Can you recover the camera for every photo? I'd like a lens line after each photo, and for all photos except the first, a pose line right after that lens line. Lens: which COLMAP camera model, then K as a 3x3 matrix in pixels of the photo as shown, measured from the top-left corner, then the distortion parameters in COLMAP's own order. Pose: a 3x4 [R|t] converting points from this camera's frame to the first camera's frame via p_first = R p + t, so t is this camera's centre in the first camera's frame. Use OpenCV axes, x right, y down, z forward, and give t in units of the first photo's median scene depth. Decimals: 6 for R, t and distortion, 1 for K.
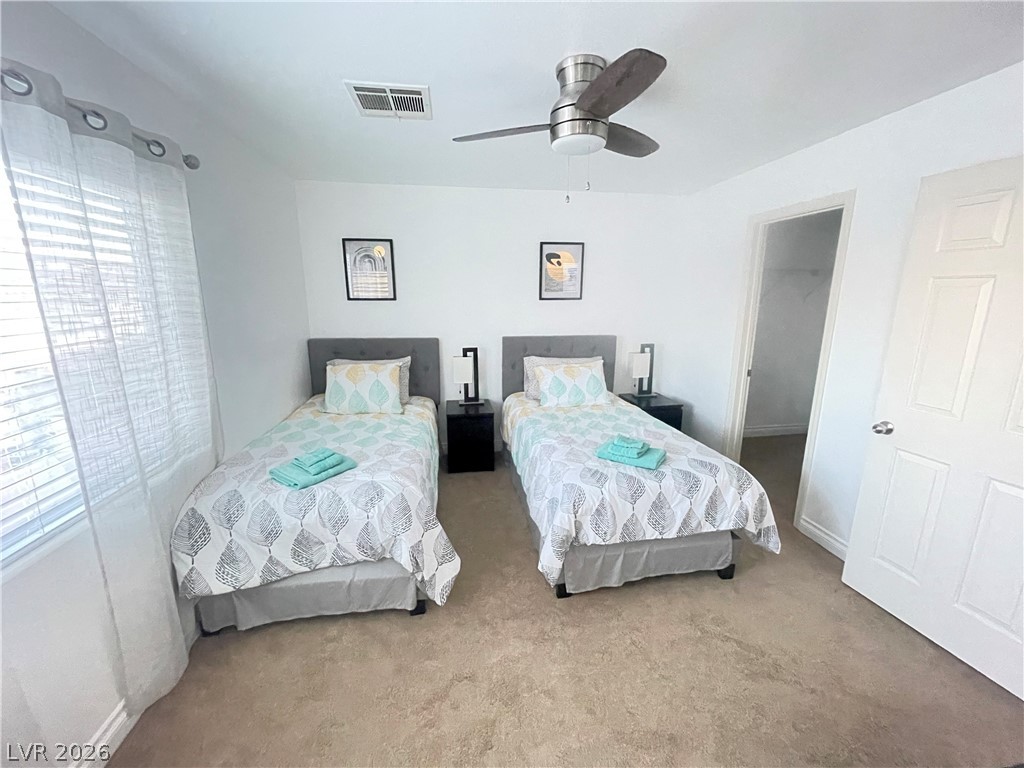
lens RADIAL K [[412.5, 0, 510.2], [0, 412.5, 383.1], [0, 0, 1]] dist [-0.000111, -0.000895]
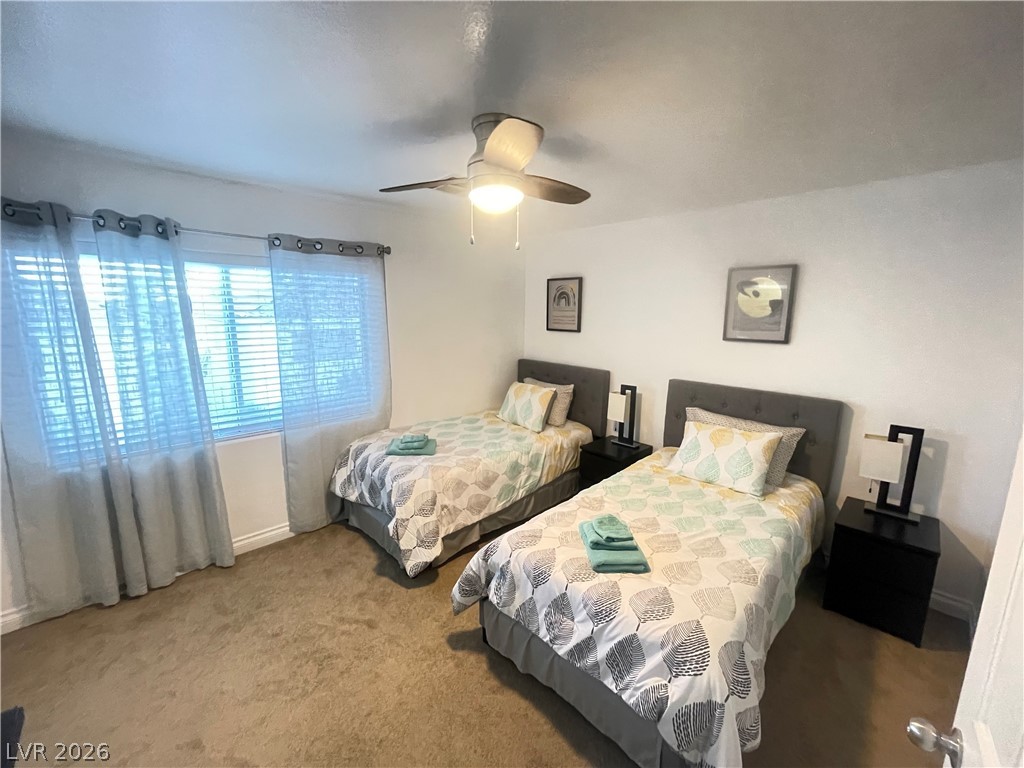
lens RADIAL K [[412.5, 0, 510.2], [0, 412.5, 383.1], [0, 0, 1]] dist [-0.000111, -0.000895]
pose [[0.579586, 0.148856, -0.801200, 0.543057], [-0.186817, 0.981262, 0.047168, -0.092487], [0.793209, 0.122340, 0.596534, 0.242836]]
